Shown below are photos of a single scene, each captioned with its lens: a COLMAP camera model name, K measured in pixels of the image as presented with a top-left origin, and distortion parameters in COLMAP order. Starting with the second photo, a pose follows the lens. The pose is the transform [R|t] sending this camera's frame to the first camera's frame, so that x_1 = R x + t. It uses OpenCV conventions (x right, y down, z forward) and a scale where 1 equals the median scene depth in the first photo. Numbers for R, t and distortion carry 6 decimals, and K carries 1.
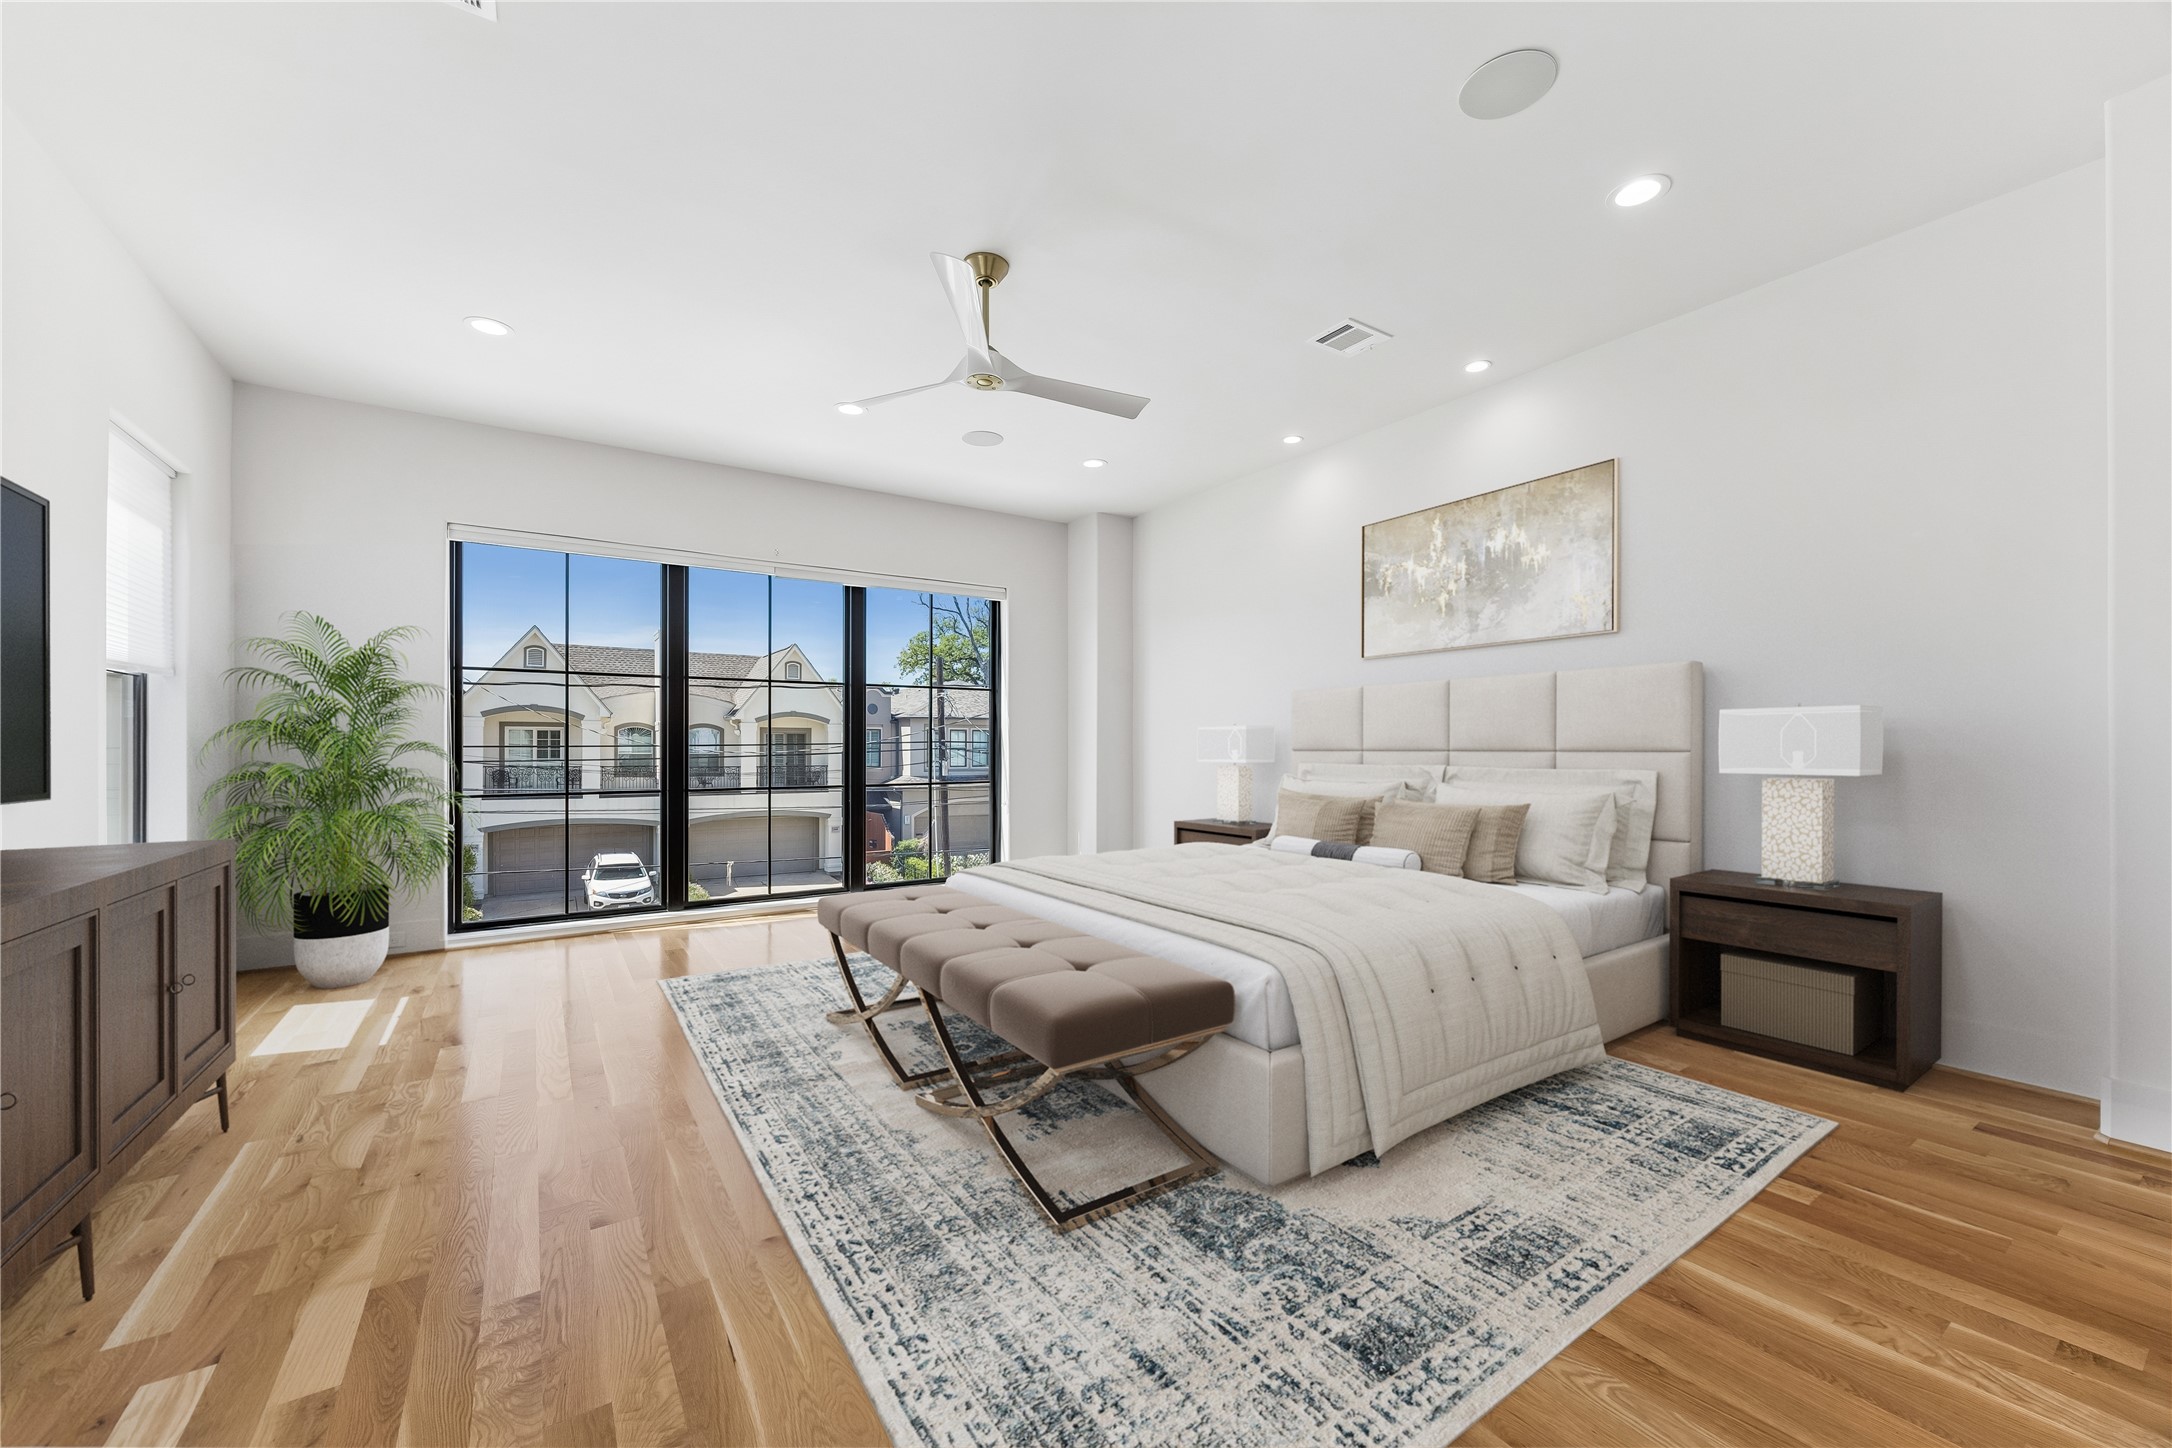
lens RADIAL K [[833.4, 0, 1097.3], [0, 833.4, 728.0], [0, 0, 1]] dist [0.008220, 0.000104]
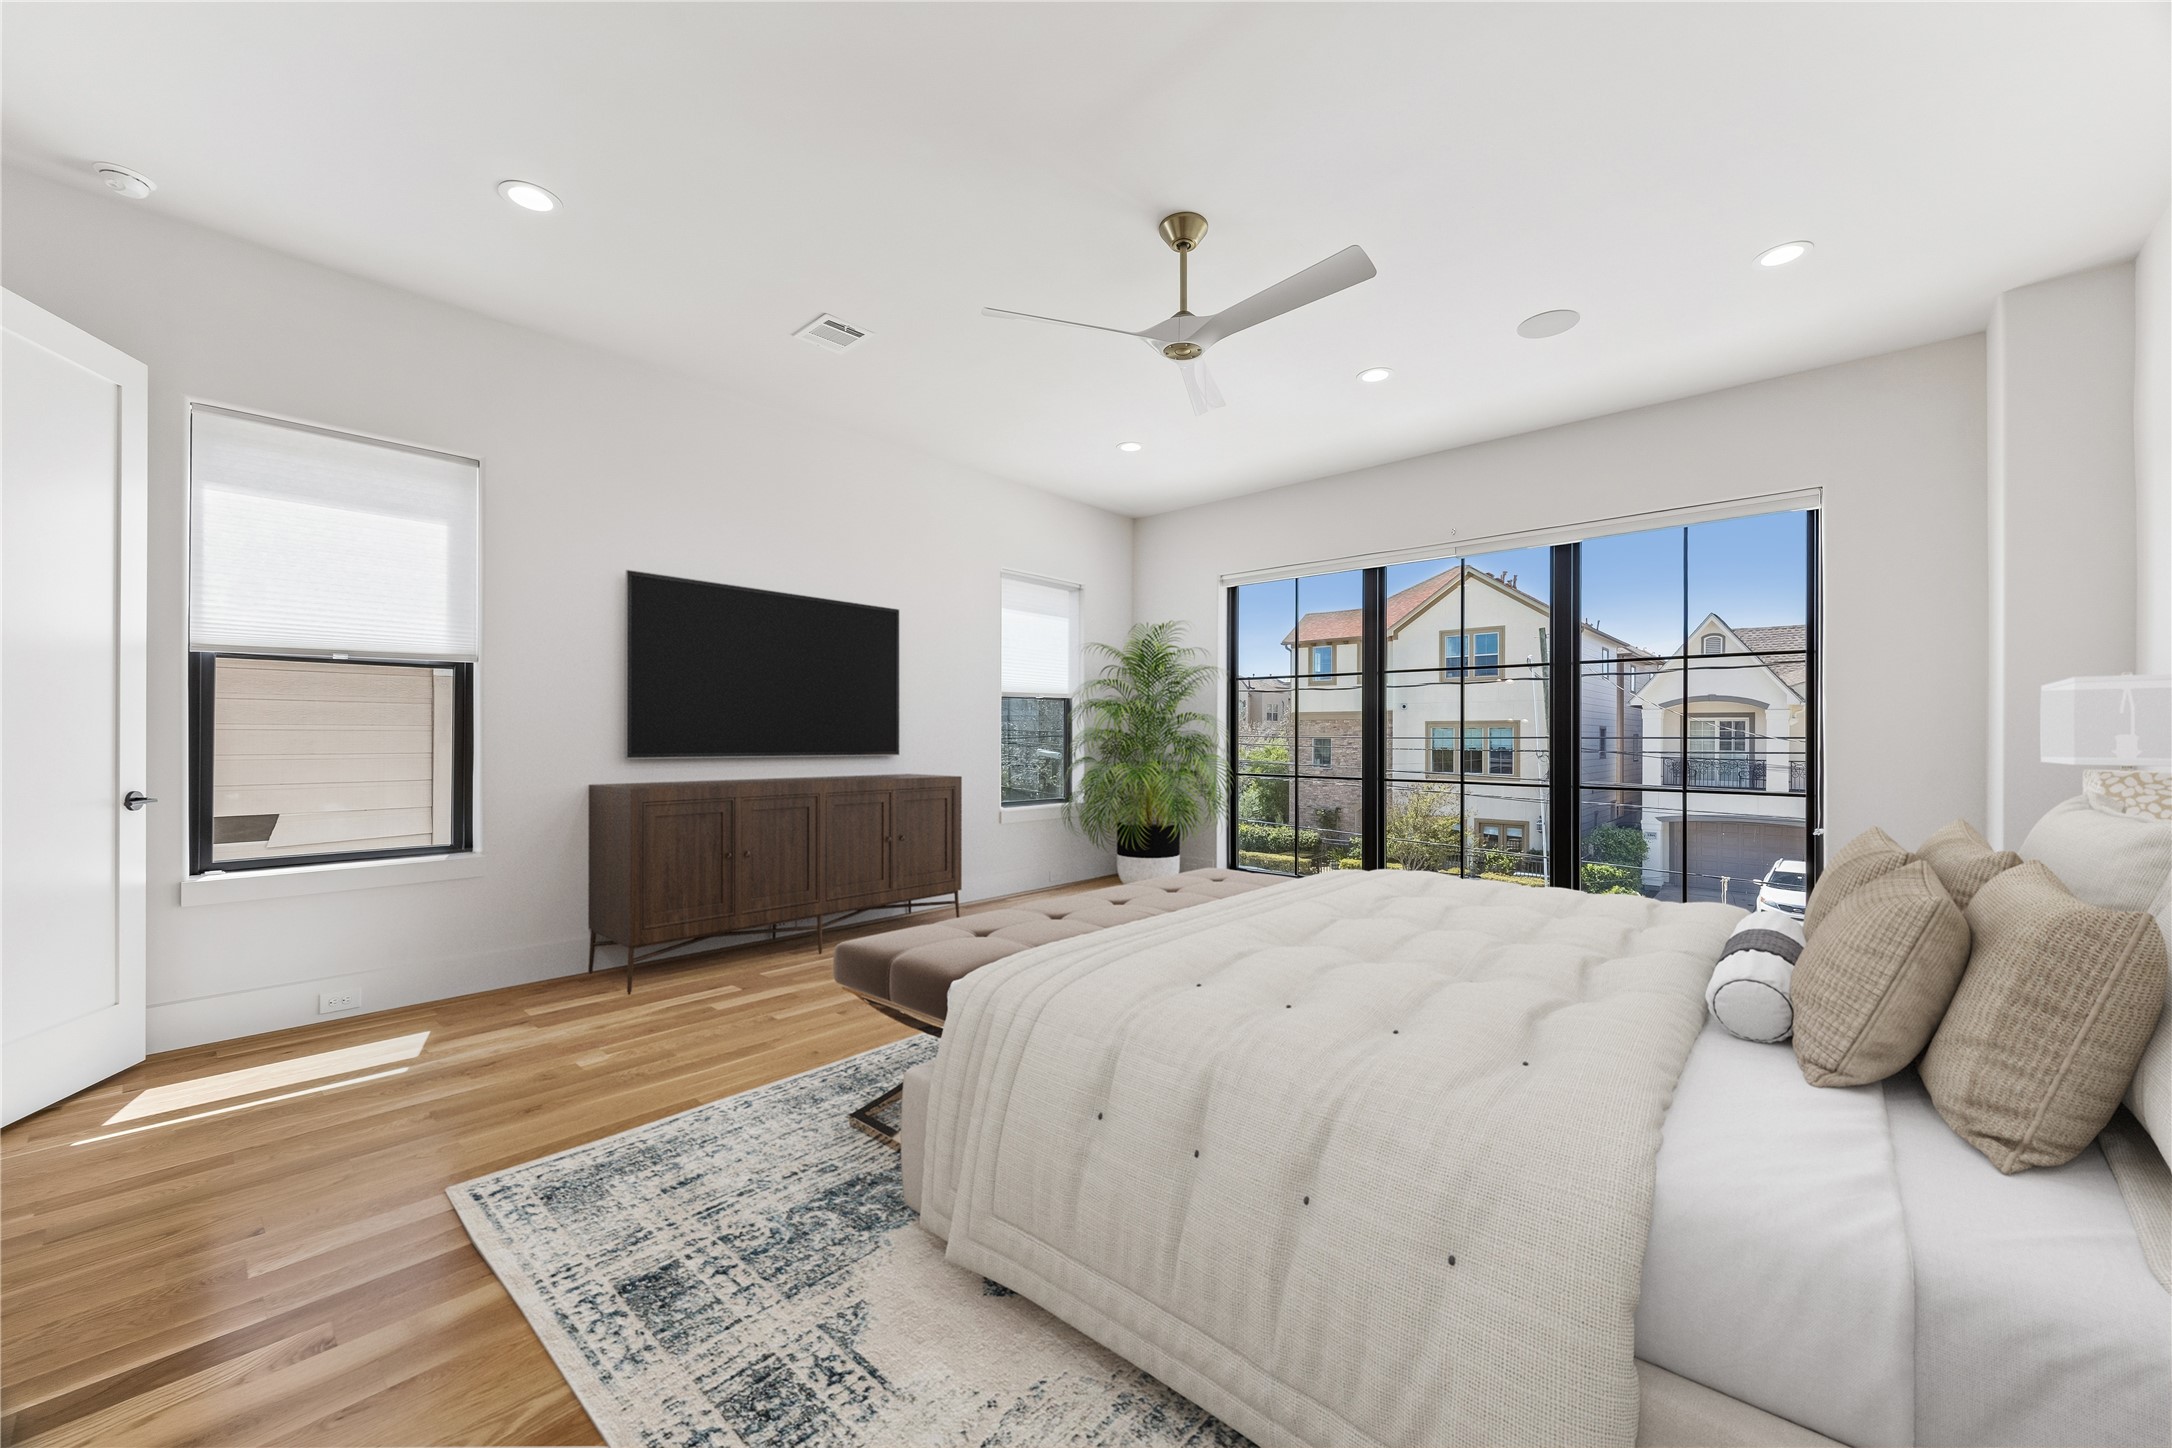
lens RADIAL K [[833.4, 0, 1096.9], [0, 833.4, 739.4], [0, 0, 1]] dist [0.008220, 0.000104]
pose [[0.245630, 0.002051, -0.969361, 1.210734], [0.019922, 0.999776, 0.007163, 0.033482], [0.969159, -0.021071, 0.245534, 1.038520]]
